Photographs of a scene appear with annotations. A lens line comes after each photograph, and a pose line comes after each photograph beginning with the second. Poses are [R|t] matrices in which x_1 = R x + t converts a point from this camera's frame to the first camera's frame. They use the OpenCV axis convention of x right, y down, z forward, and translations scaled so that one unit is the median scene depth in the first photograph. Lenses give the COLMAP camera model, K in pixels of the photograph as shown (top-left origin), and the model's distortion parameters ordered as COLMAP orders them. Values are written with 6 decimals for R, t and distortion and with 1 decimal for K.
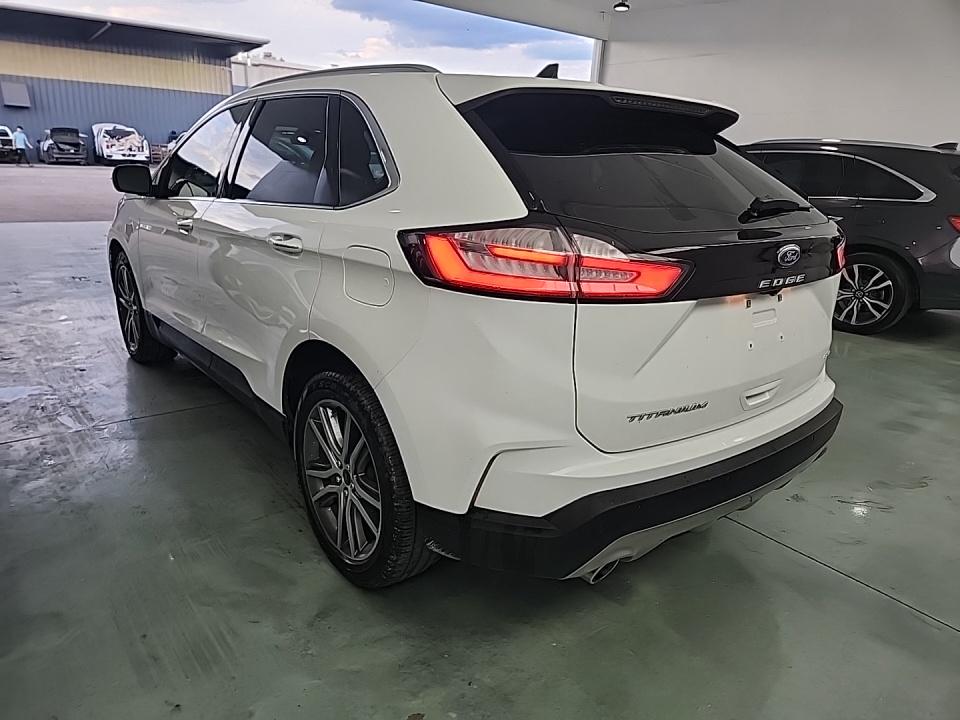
lens RADIAL K [[677.0, 0, 480.0], [0, 677.0, 360.0], [0, 0, 1]] dist [0.025752, 0.000160]
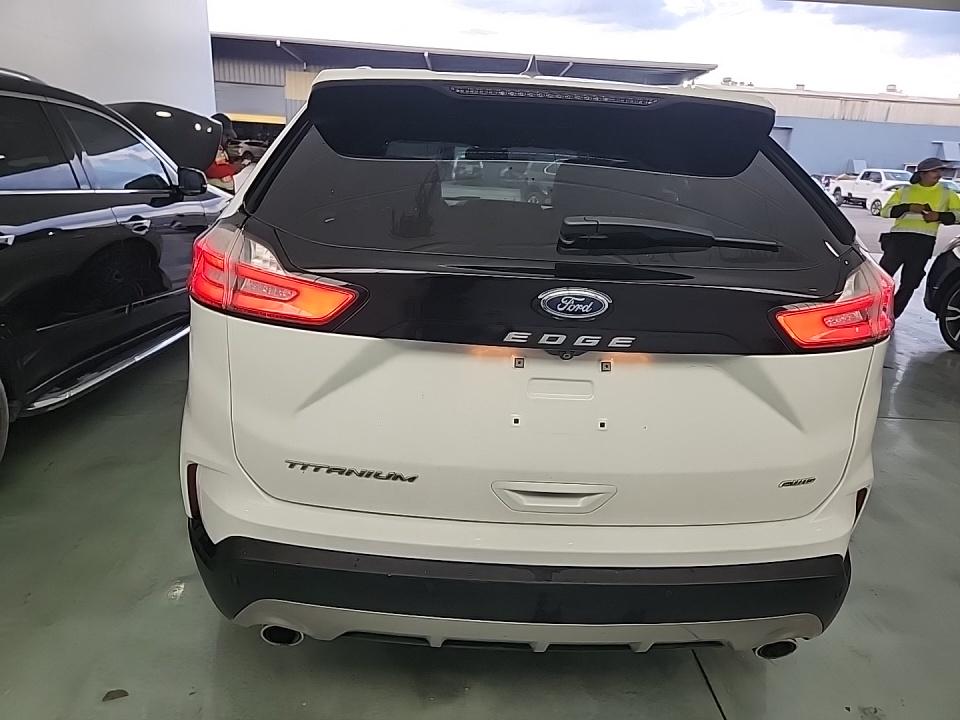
lens RADIAL K [[677.0, 0, 480.0], [0, 677.0, 360.0], [0, 0, 1]] dist [0.025752, 0.000160]
pose [[0.787730, 0.175118, -0.590605, 0.786953], [-0.196527, 0.980085, 0.028480, -0.097956], [0.583830, 0.093635, 0.806458, 0.400346]]
